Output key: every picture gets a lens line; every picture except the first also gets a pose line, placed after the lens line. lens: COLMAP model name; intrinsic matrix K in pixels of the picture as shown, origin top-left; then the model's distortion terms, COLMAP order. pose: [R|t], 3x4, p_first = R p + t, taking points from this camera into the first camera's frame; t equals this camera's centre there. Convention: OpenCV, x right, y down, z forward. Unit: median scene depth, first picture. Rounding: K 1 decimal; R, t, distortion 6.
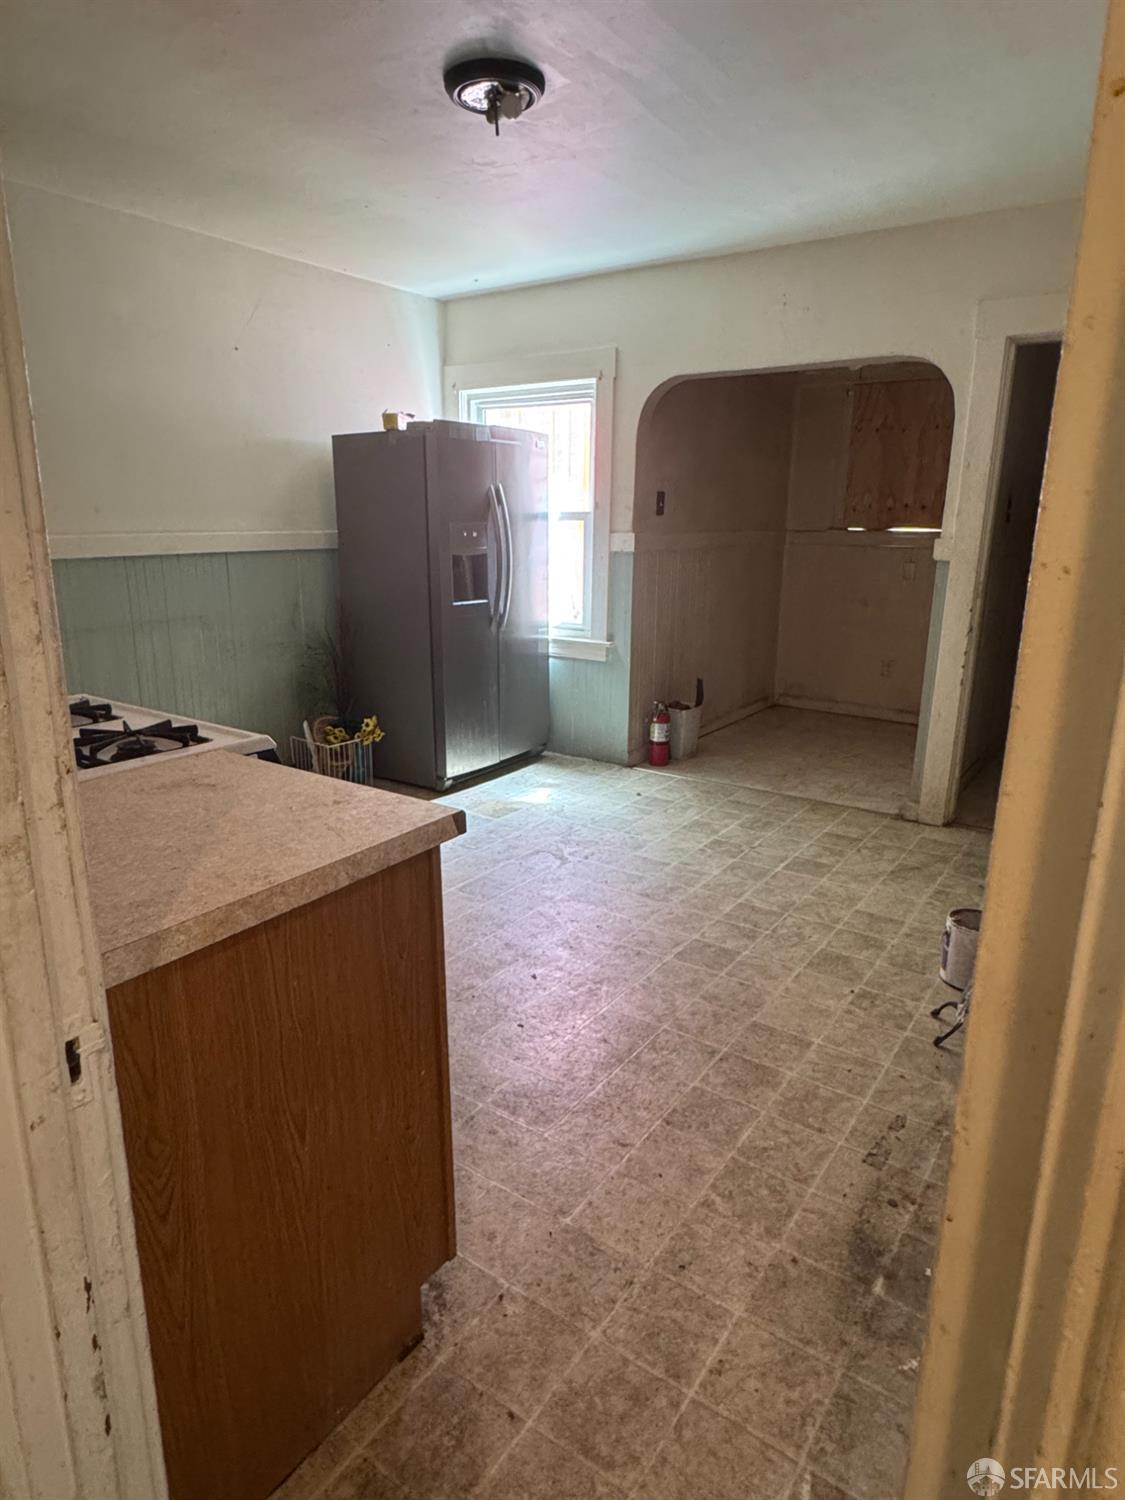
lens RADIAL K [[909.2, 0, 562.5], [0, 909.2, 750.0], [0, 0, 1]] dist [0.000299, 0.000937]
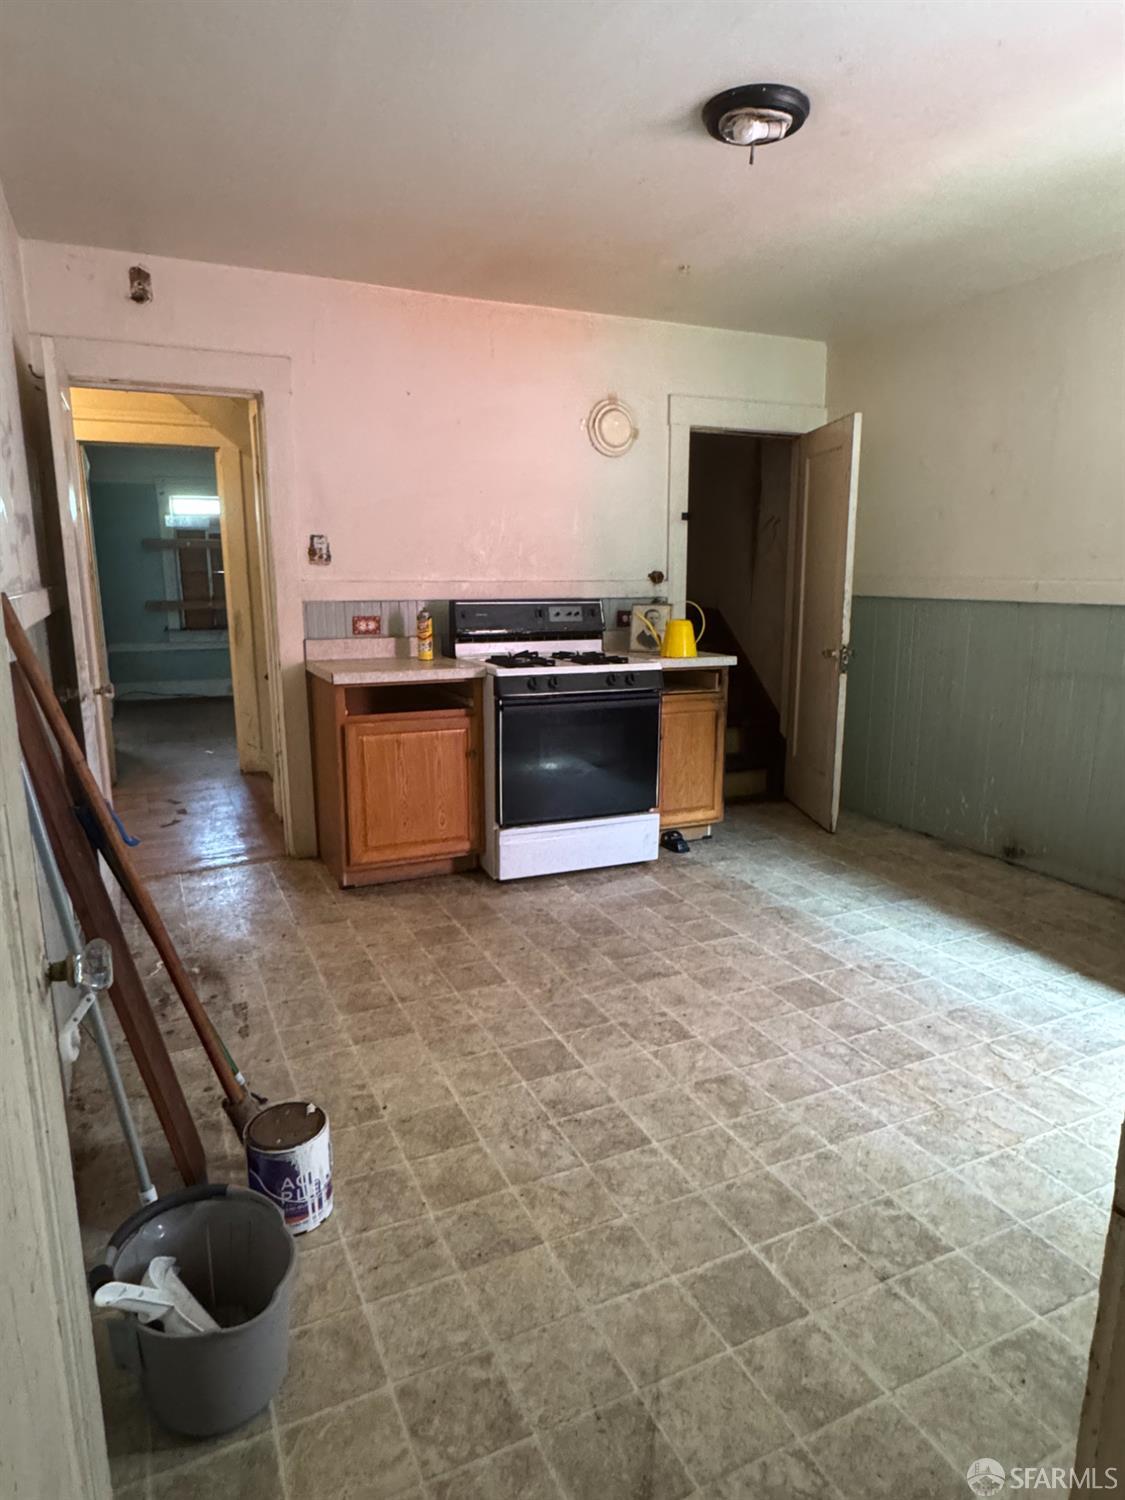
lens RADIAL K [[909.2, 0, 562.5], [0, 909.2, 750.0], [0, 0, 1]] dist [0.000299, 0.000937]
pose [[-0.501510, 0.166234, -0.849031, 0.736128], [-0.220974, 0.924203, 0.311478, -0.281962], [0.836456, 0.343823, -0.426764, 1.131881]]
